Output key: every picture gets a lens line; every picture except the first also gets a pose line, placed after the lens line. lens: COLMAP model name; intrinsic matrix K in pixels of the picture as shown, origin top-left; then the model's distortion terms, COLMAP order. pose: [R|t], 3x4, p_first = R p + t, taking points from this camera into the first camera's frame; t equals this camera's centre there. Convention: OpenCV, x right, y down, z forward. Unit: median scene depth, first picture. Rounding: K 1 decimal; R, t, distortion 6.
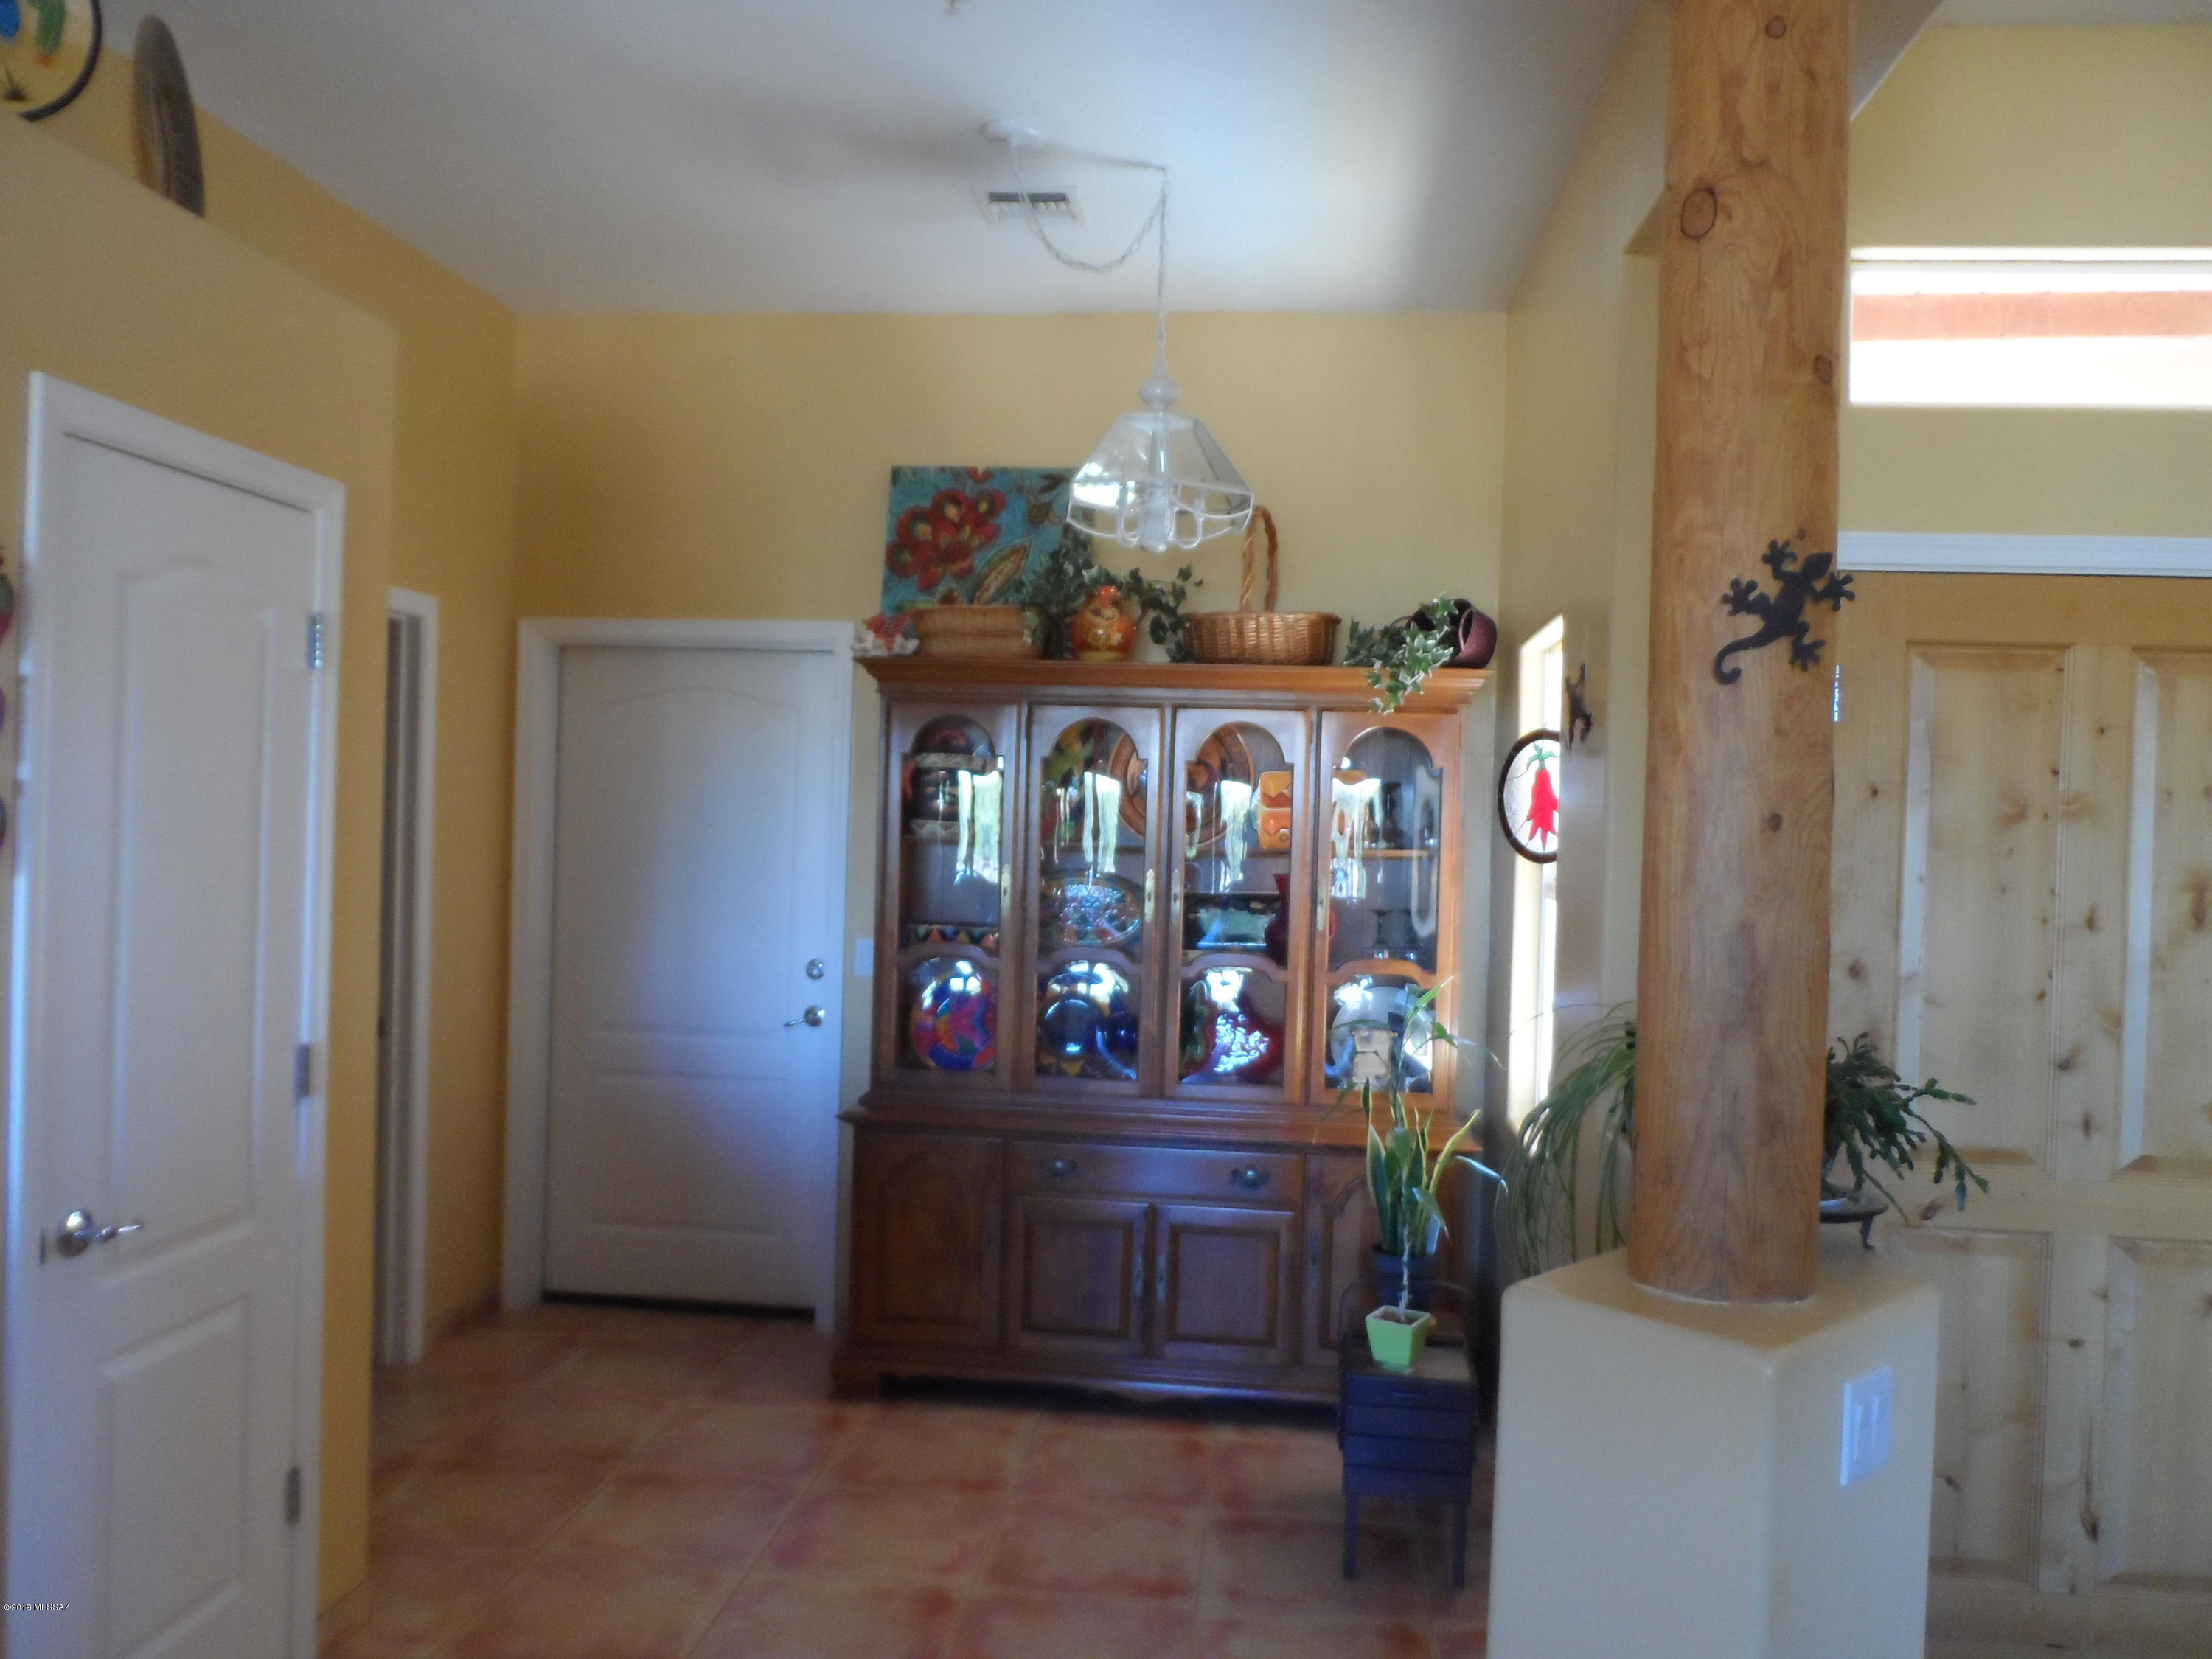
lens RADIAL K [[1674.7, 0, 1106.0], [0, 1674.7, 829.5], [0, 0, 1]] dist [0.003979, -0.008651]
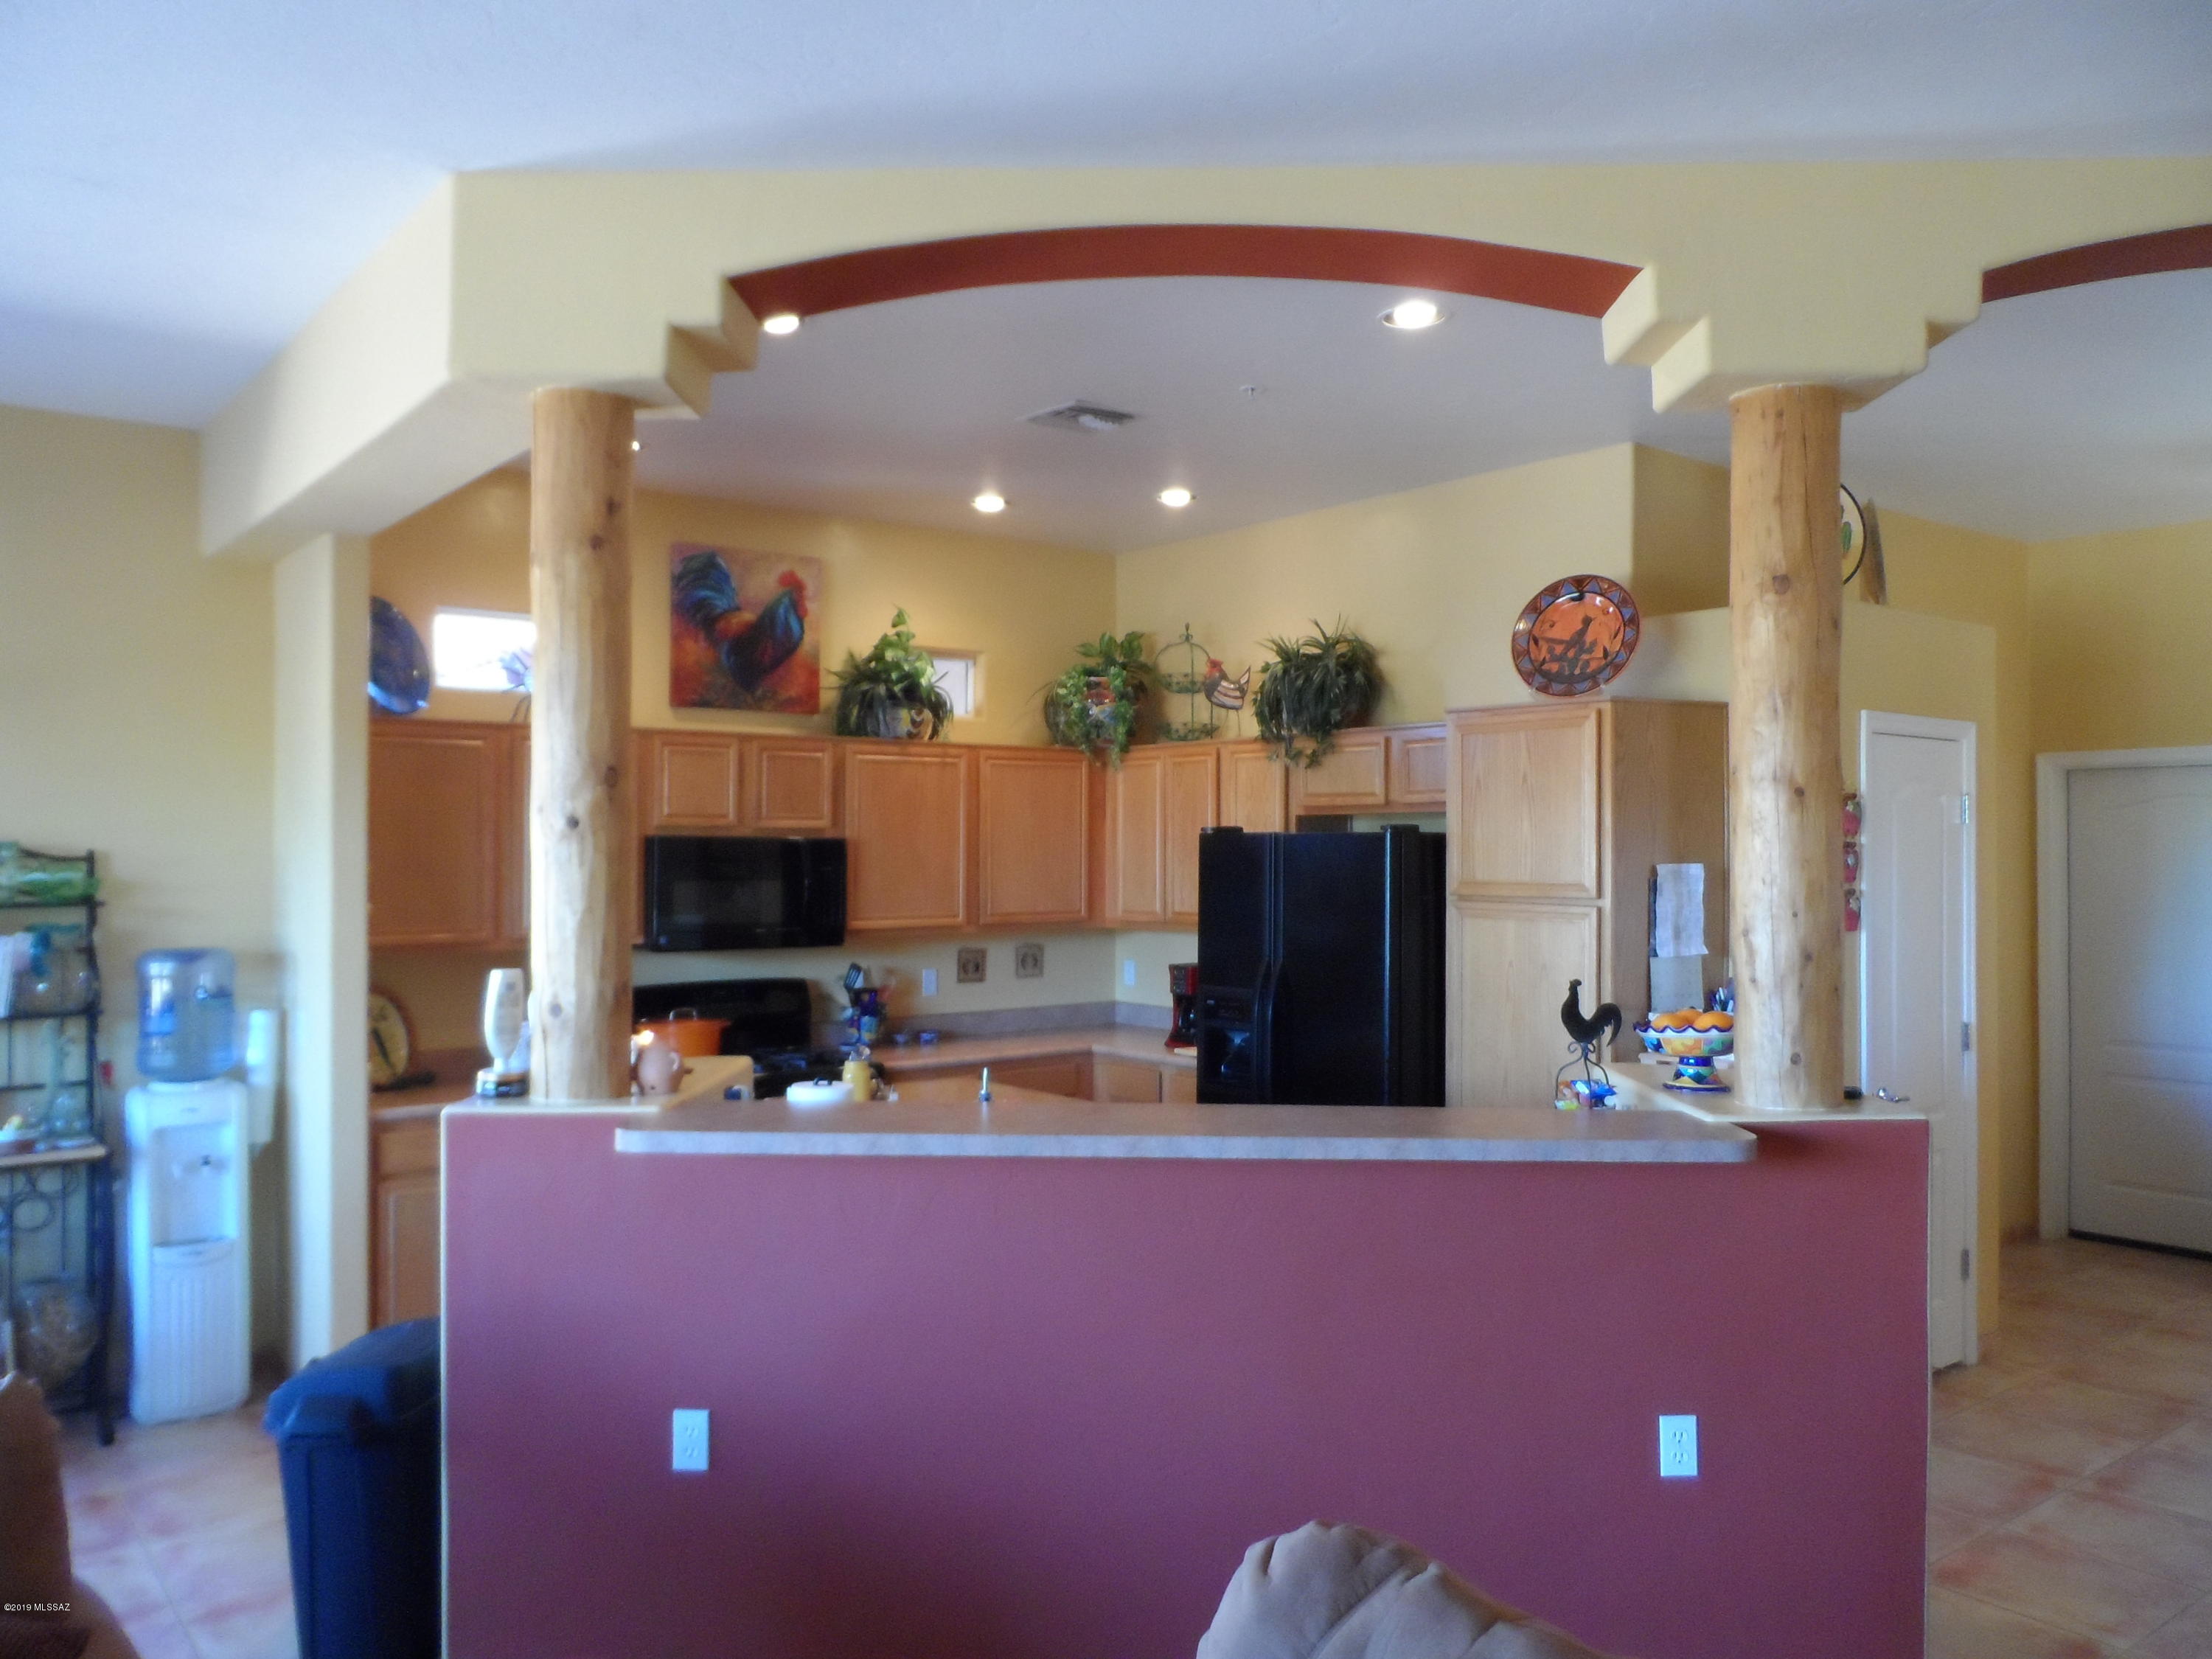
lens RADIAL K [[1645.5, 0, 1106.0], [0, 1645.5, 829.5], [0, 0, 1]] dist [-0.017147, 0.007899]
pose [[0.694913, -0.038683, -0.718053, 0.177508], [0.014930, 0.999113, -0.039375, -0.029819], [0.718939, 0.016641, 0.694874, -0.954740]]
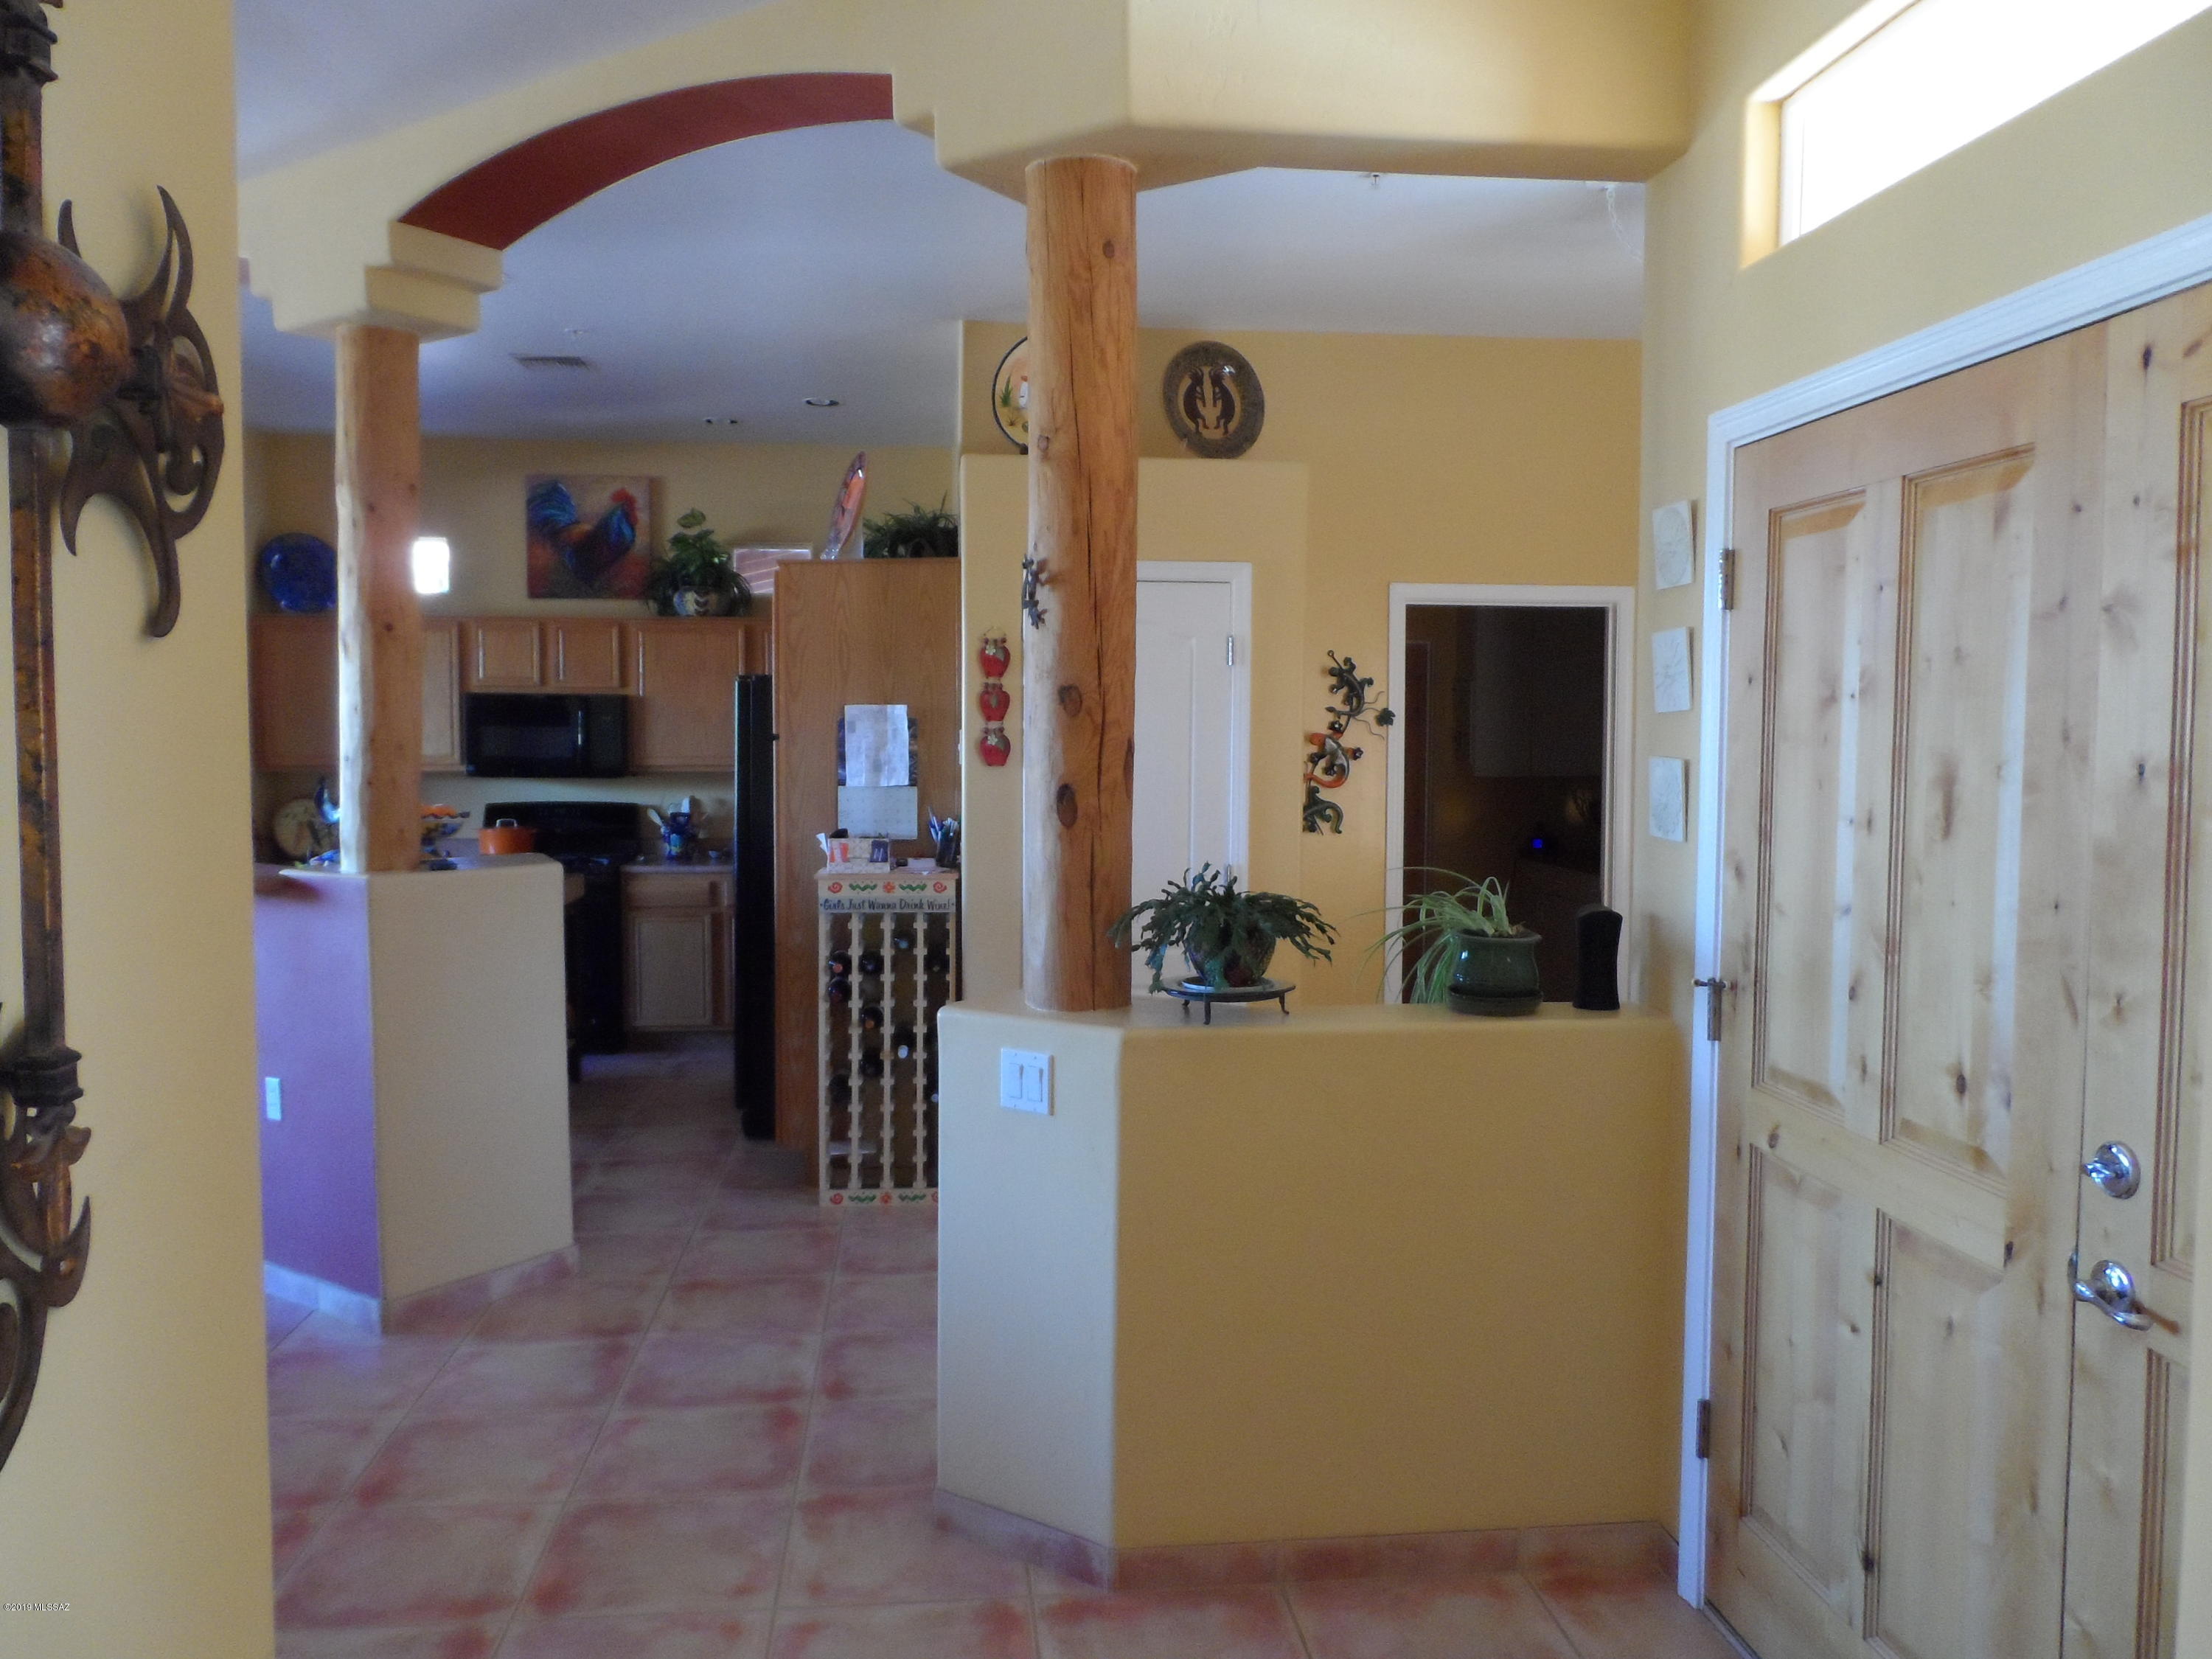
lens RADIAL K [[1674.7, 0, 1106.0], [0, 1674.7, 829.5], [0, 0, 1]] dist [0.003979, -0.008651]
pose [[0.203173, 0.027049, -0.978769, 1.310206], [-0.003314, 0.999632, 0.026938, 0.037462], [0.979137, -0.002229, 0.203187, 0.466499]]
